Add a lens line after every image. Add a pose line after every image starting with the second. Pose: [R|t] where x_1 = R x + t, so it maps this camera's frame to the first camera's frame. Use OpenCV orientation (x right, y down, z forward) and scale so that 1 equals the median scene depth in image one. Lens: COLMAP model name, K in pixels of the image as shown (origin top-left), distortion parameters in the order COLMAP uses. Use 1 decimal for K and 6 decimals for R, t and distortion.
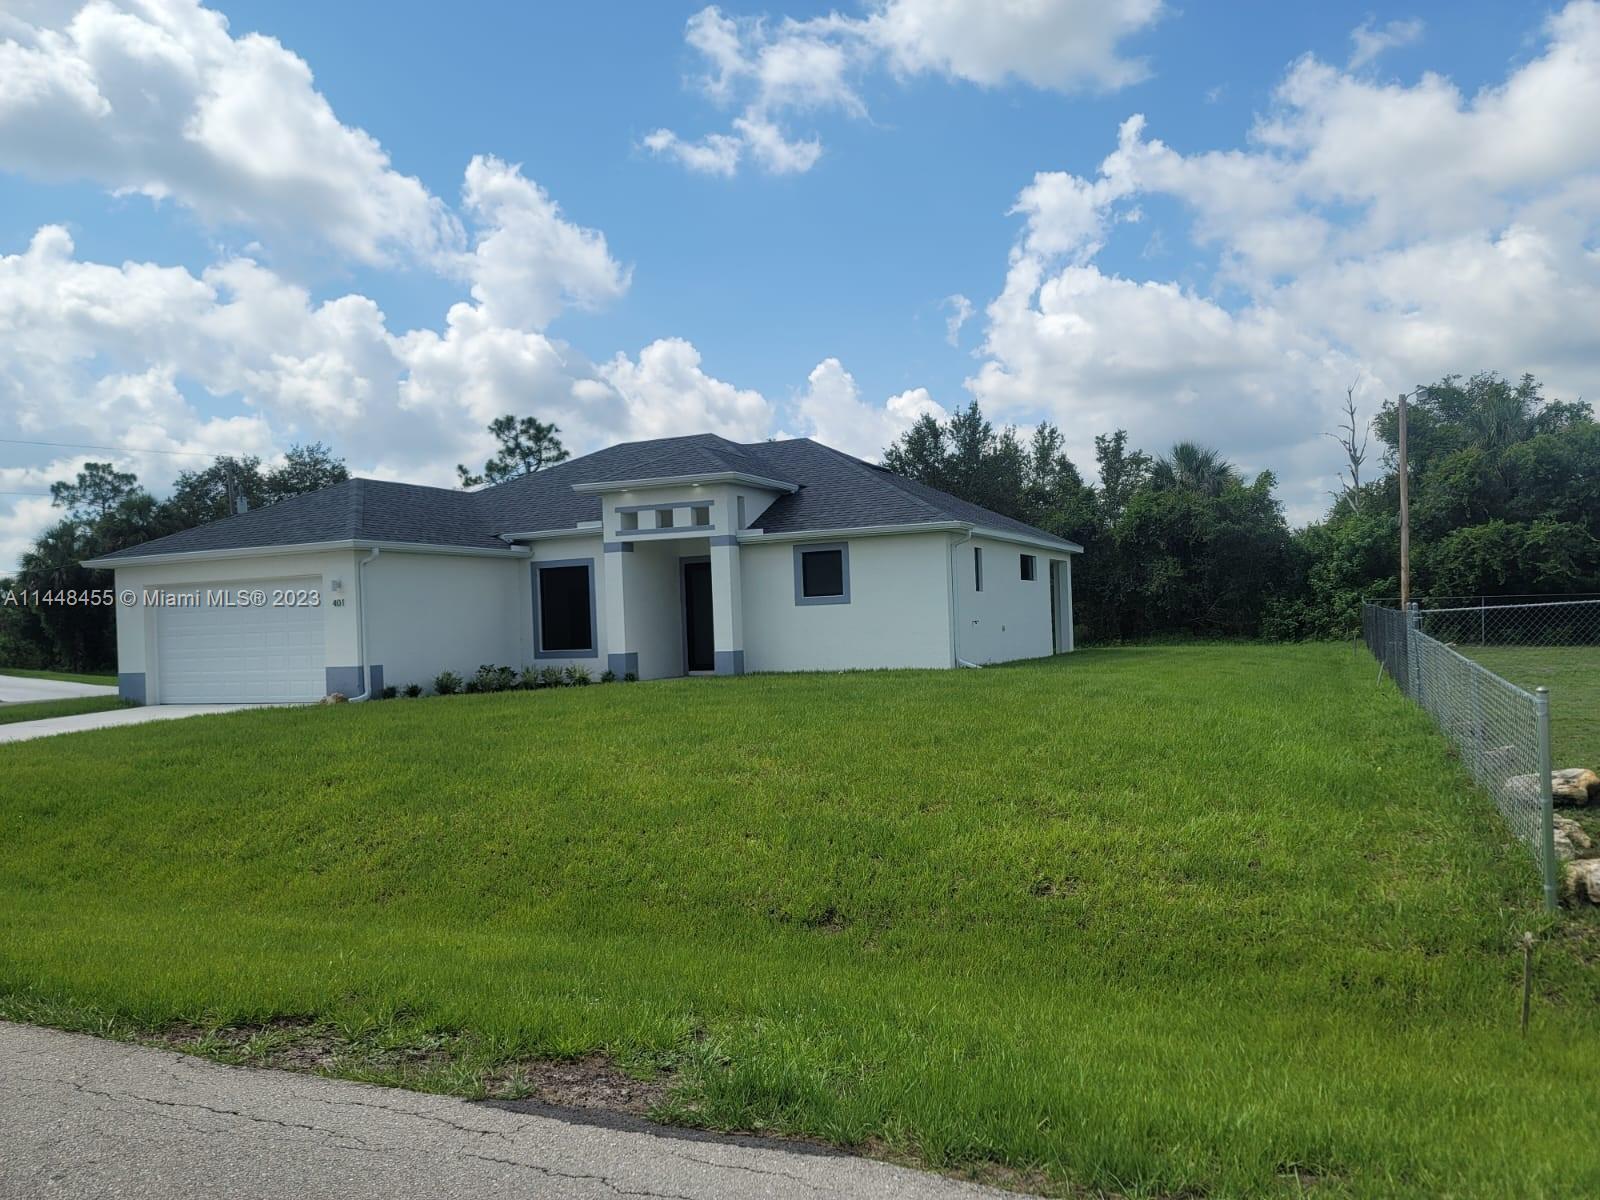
lens RADIAL K [[1133.8, 0, 800.0], [0, 1133.8, 600.0], [0, 0, 1]] dist [0.062040, -0.001317]
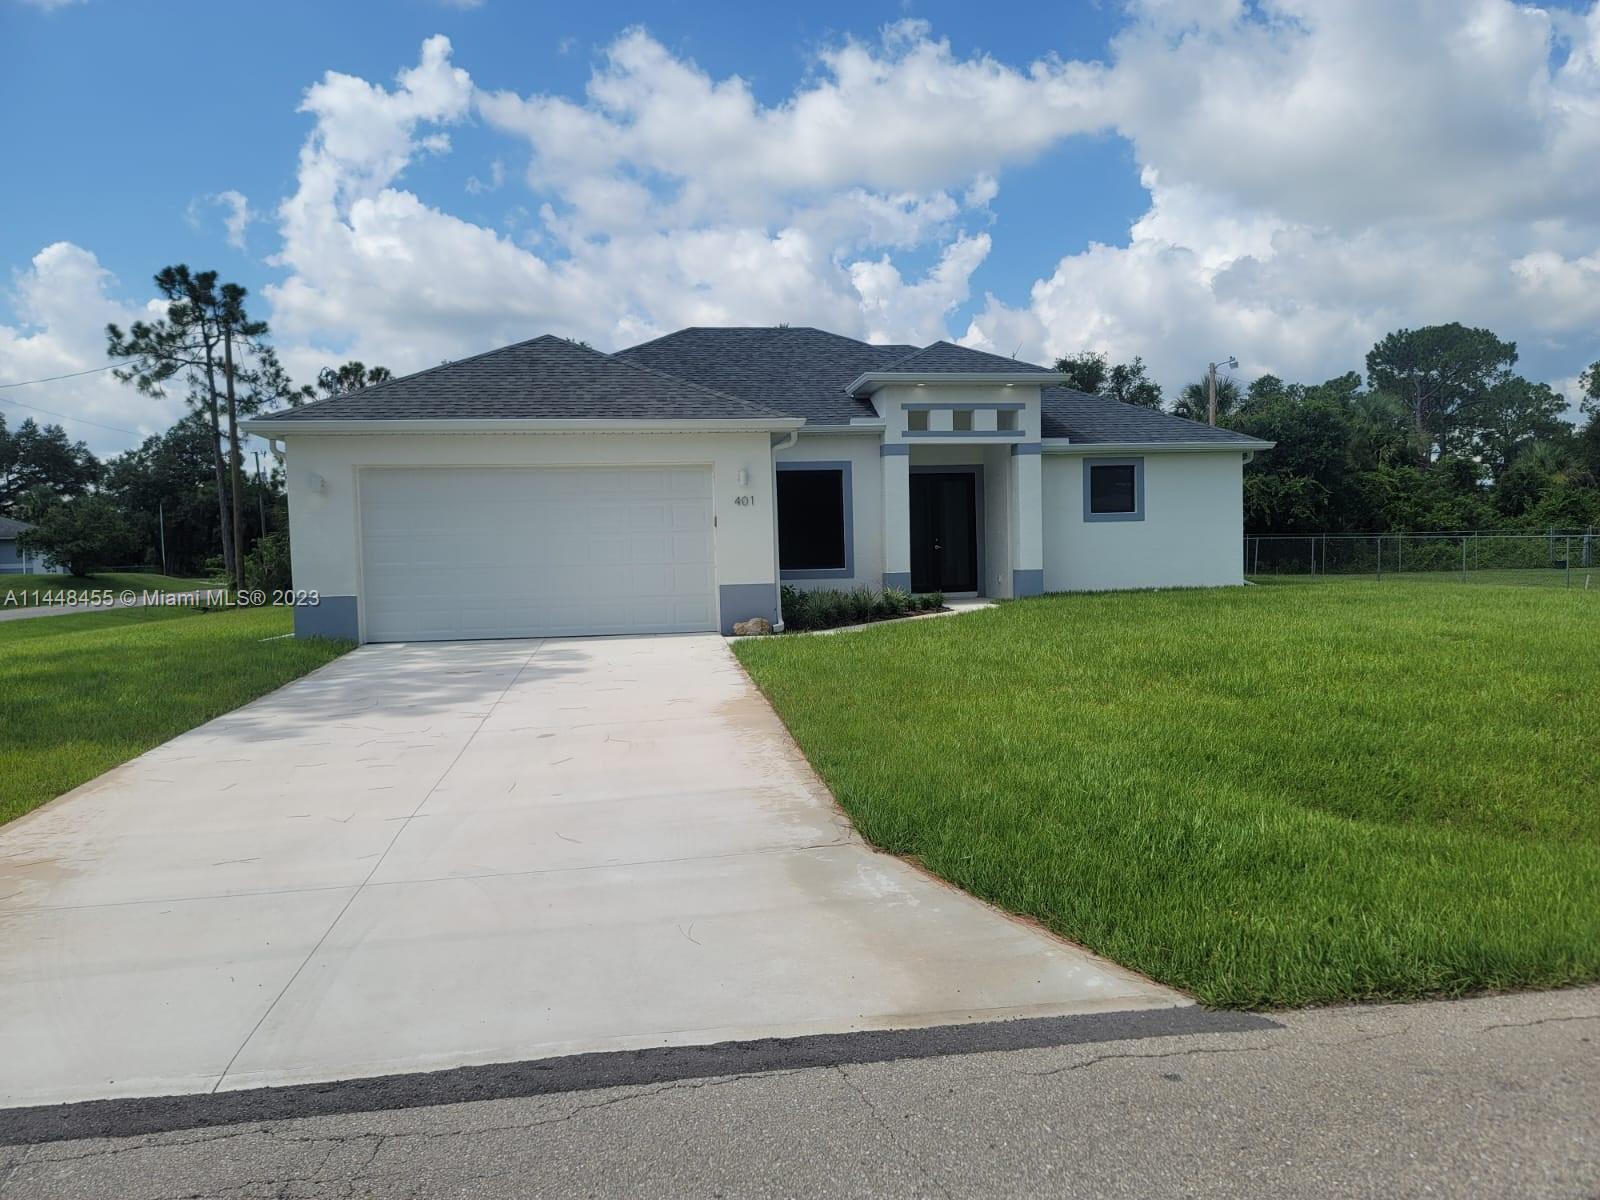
lens RADIAL K [[1121.6, 0, 798.4], [0, 1121.6, 635.6], [0, 0, 1]] dist [0.055736, -0.003527]
pose [[0.840035, -0.029682, 0.541719, -0.692479], [-0.016020, 0.996710, 0.079454, 0.027522], [-0.542295, -0.075422, 0.836796, 0.314265]]
